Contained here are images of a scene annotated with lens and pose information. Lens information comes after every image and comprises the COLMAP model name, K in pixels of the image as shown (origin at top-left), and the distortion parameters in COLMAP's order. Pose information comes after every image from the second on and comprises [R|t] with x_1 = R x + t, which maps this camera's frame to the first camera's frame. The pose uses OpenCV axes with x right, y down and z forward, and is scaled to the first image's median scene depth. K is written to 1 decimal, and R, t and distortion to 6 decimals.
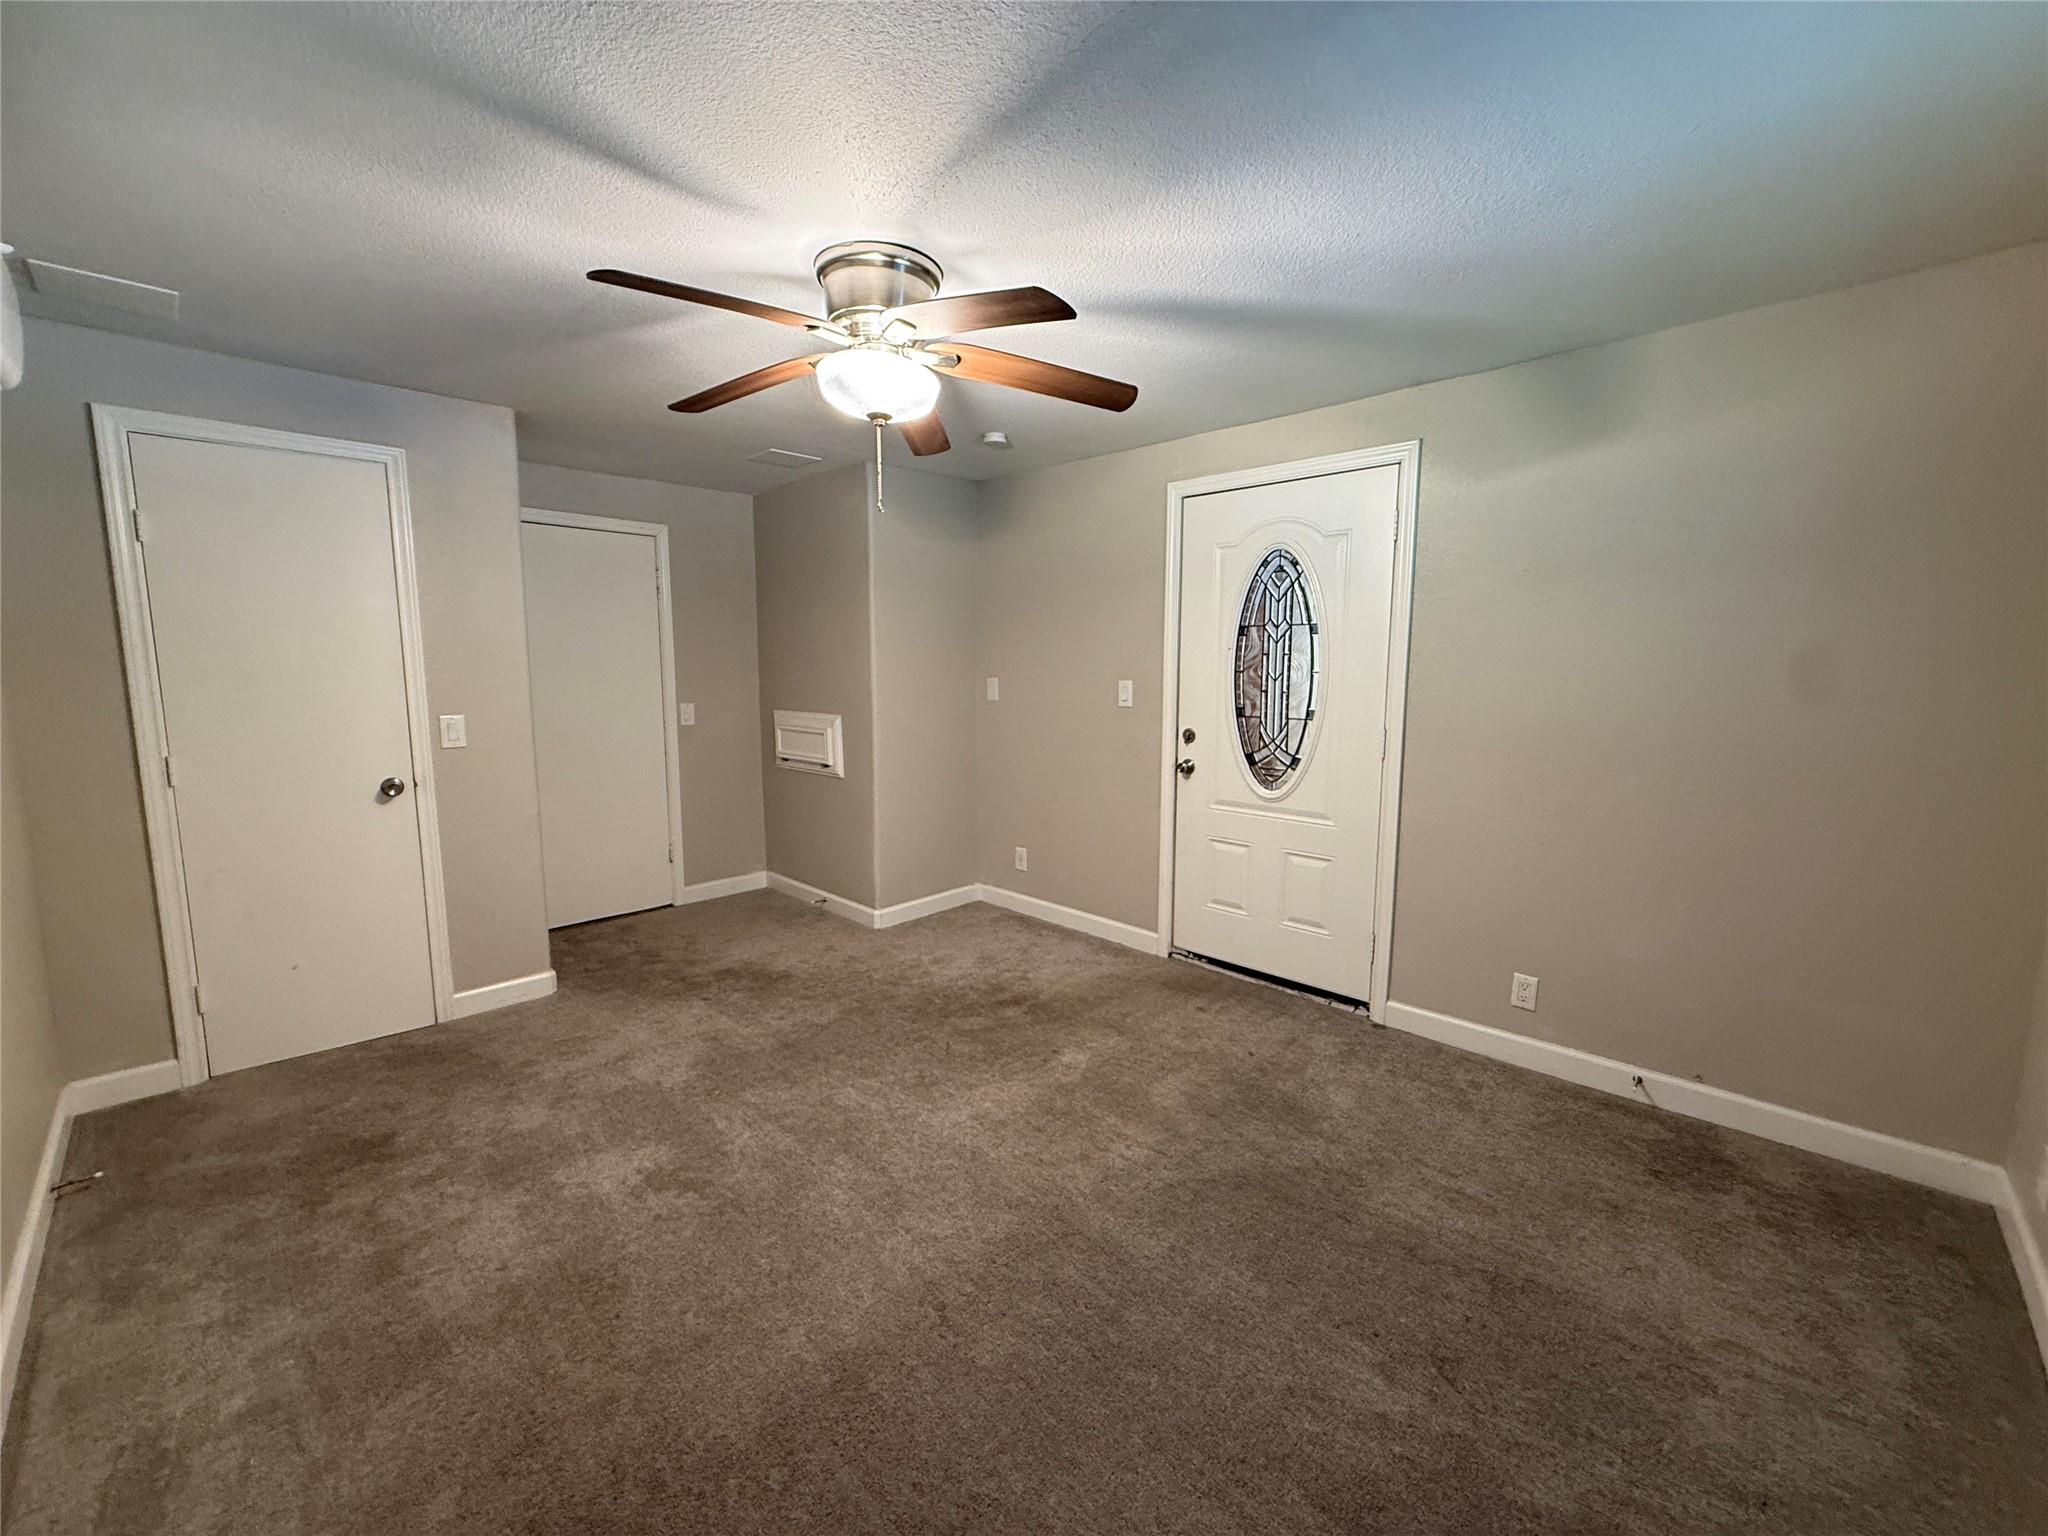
lens RADIAL K [[819.9, 0, 1015.6], [0, 819.9, 765.3], [0, 0, 1]] dist [0.000585, -0.000052]
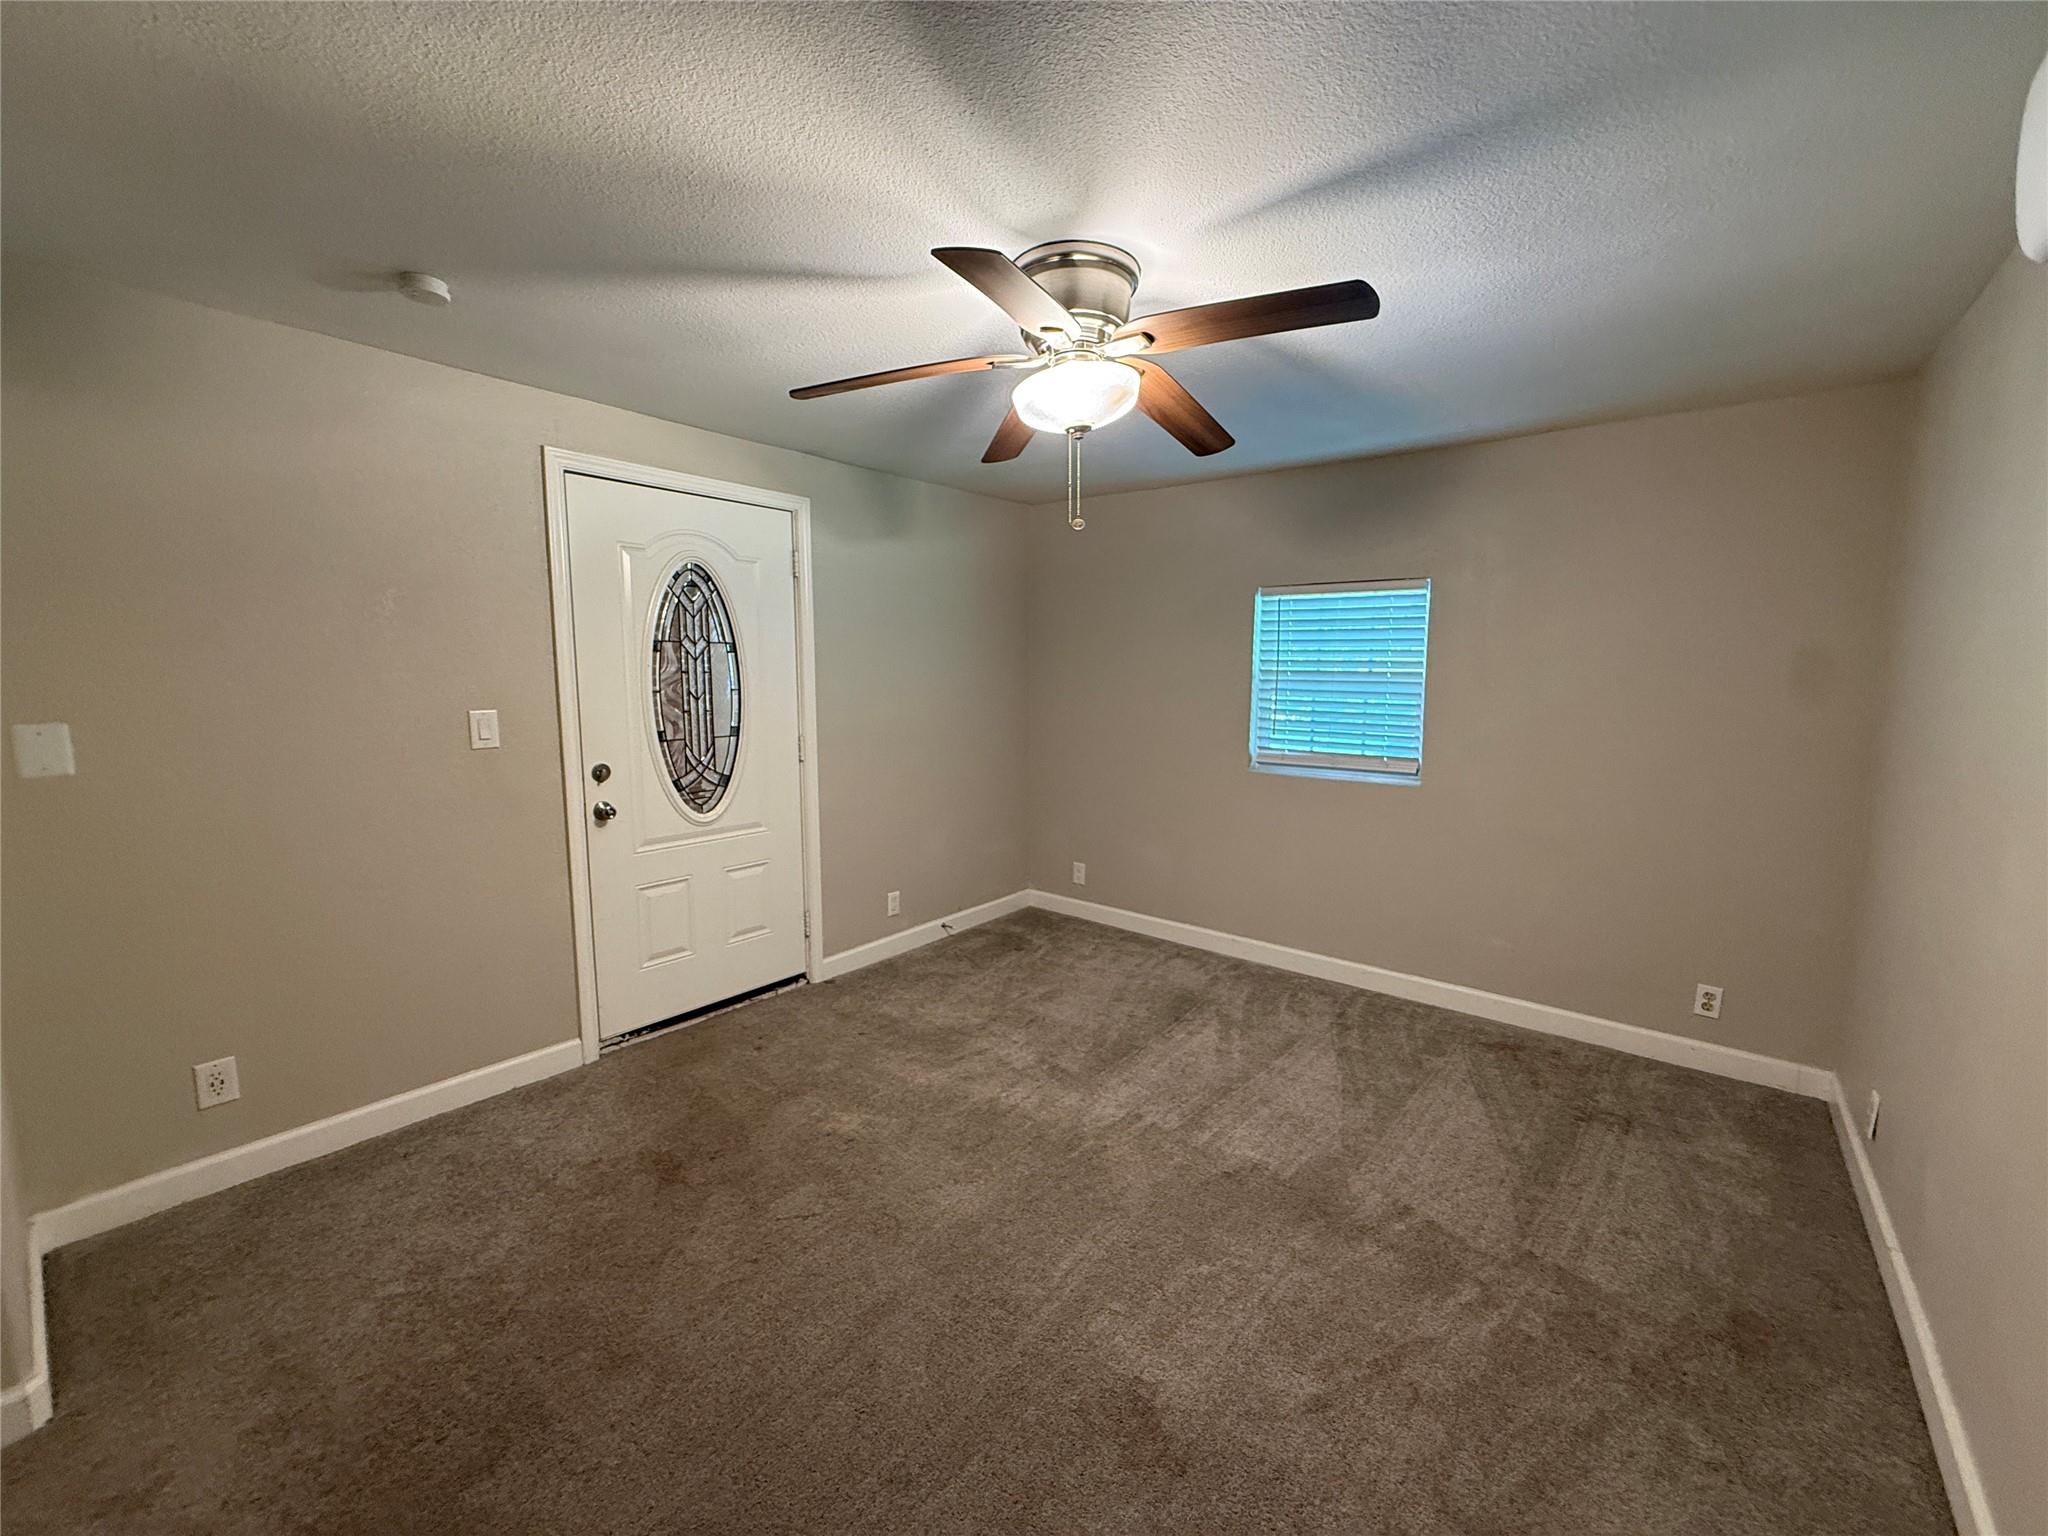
lens RADIAL K [[819.9, 0, 1015.5], [0, 819.9, 765.6], [0, 0, 1]] dist [0.000585, -0.000052]
pose [[-0.092563, -0.109264, 0.989694, -0.671434], [0.131640, 0.983893, 0.120936, -0.093294], [-0.986966, 0.141478, -0.076689, 0.709703]]
